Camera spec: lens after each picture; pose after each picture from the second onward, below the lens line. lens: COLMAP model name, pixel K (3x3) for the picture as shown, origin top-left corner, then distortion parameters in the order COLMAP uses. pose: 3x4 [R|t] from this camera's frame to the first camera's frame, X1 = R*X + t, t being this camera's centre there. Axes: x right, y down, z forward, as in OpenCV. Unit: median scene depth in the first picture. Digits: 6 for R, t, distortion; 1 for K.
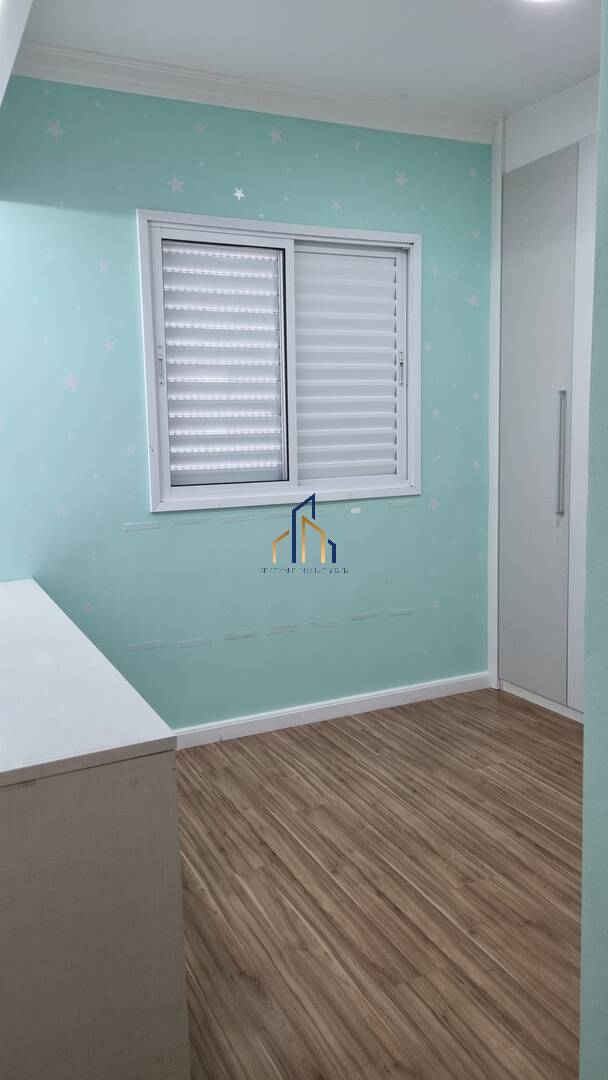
lens RADIAL K [[809.5, 0, 296.4], [0, 809.5, 531.6], [0, 0, 1]] dist [0.051474, -0.035972]
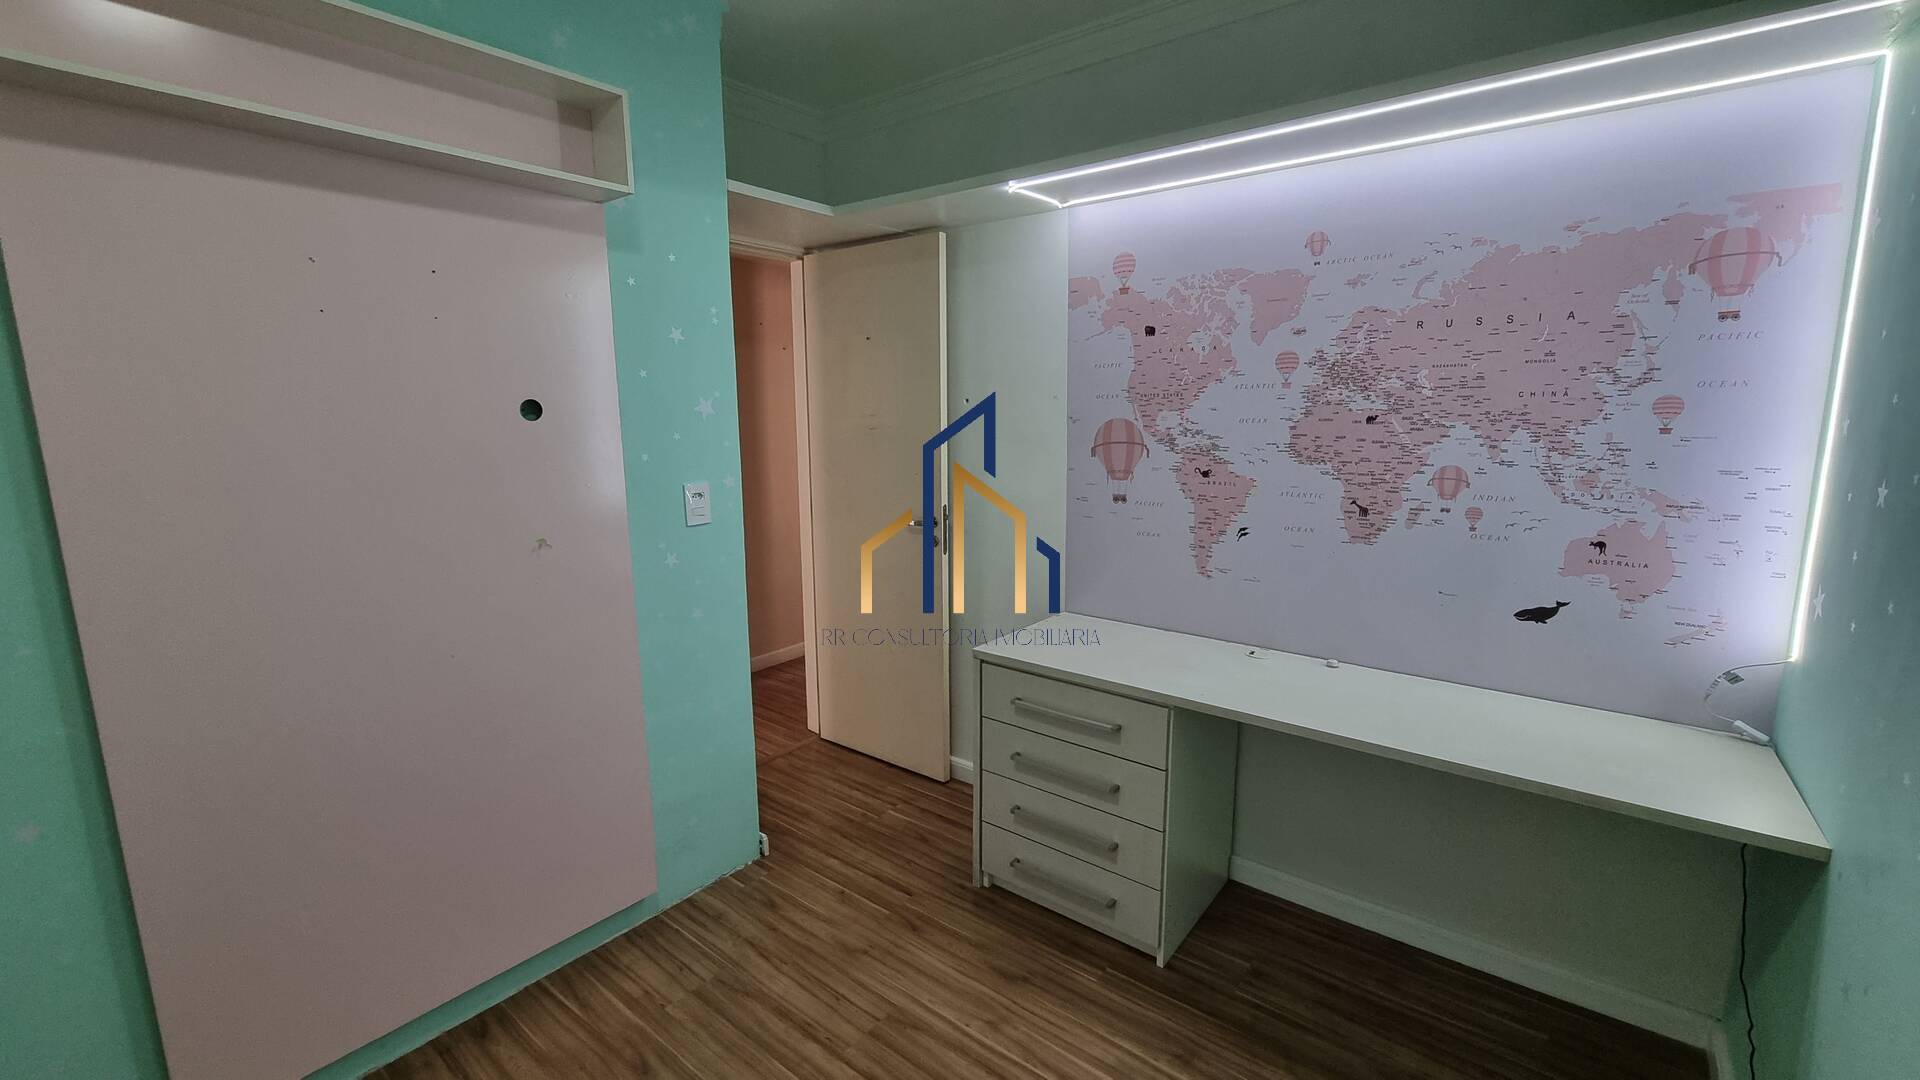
lens RADIAL K [[778.4, 0, 954.5], [0, 778.4, 537.0], [0, 0, 1]] dist [-0.000479, -0.001602]
pose [[-0.897755, 0.103072, -0.428266, 0.282908], [-0.032176, 0.954297, 0.297123, -0.228290], [0.439318, 0.280523, -0.853409, 1.188074]]
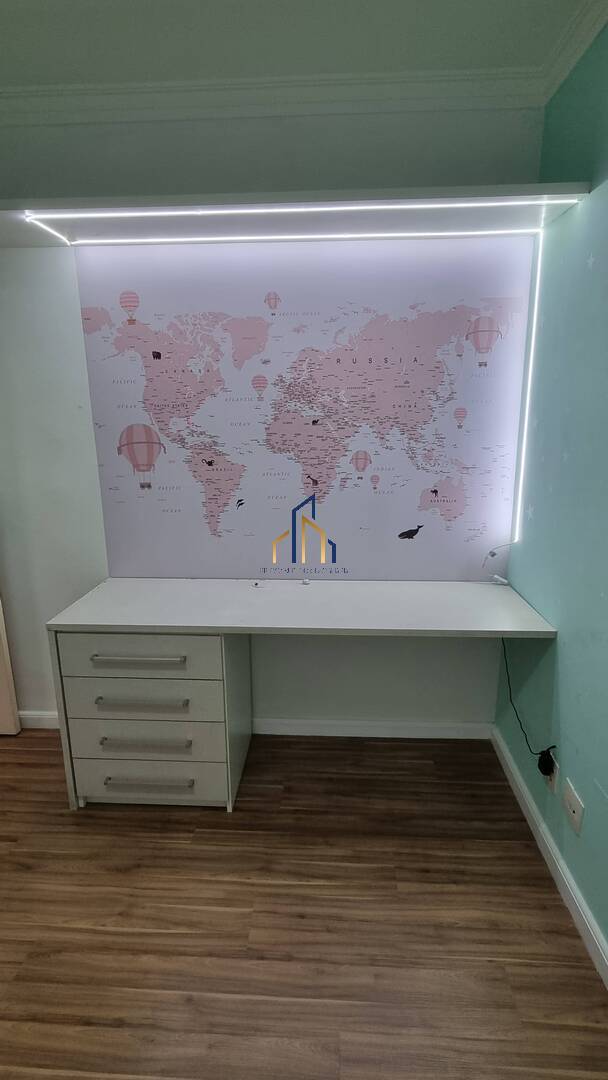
lens RADIAL K [[527.0, 0, 306.5], [0, 527.0, 543.5], [0, 0, 1]] dist [-0.005245, 0.001089]
pose [[-0.477685, 0.238965, -0.845407, 0.300241], [-0.102456, 0.940576, 0.323758, -0.210330], [0.872536, 0.241272, -0.424816, 1.064250]]
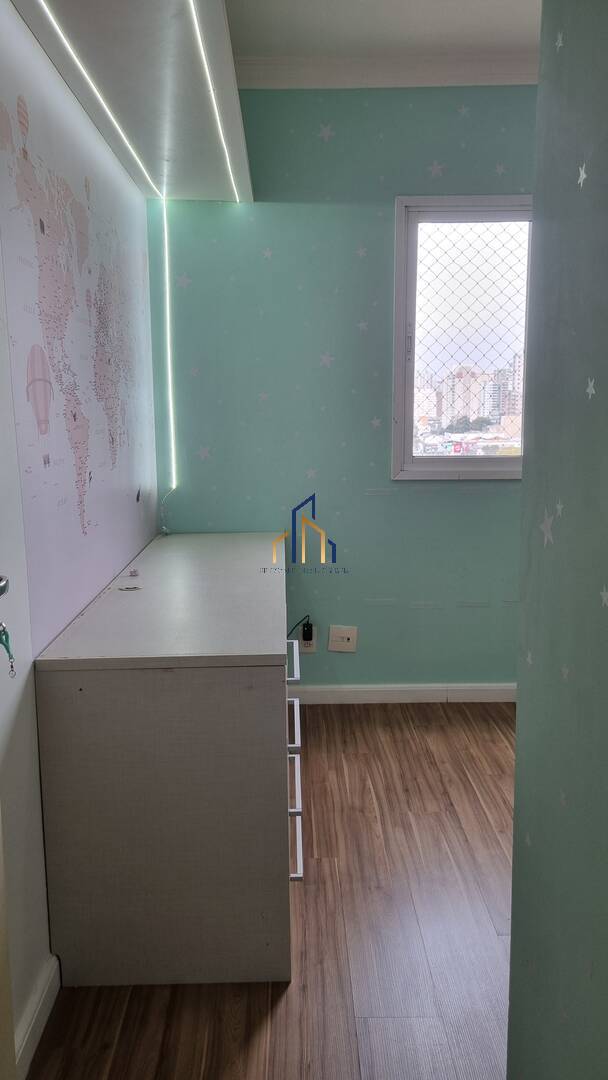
lens RADIAL K [[809.5, 0, 289.2], [0, 809.5, 536.3], [0, 0, 1]] dist [0.051474, -0.035972]
pose [[0.903551, 0.081064, -0.420741, 0.179977], [-0.067977, 0.996624, 0.046037, 0.011770], [0.423053, -0.012996, 0.906012, -0.042387]]
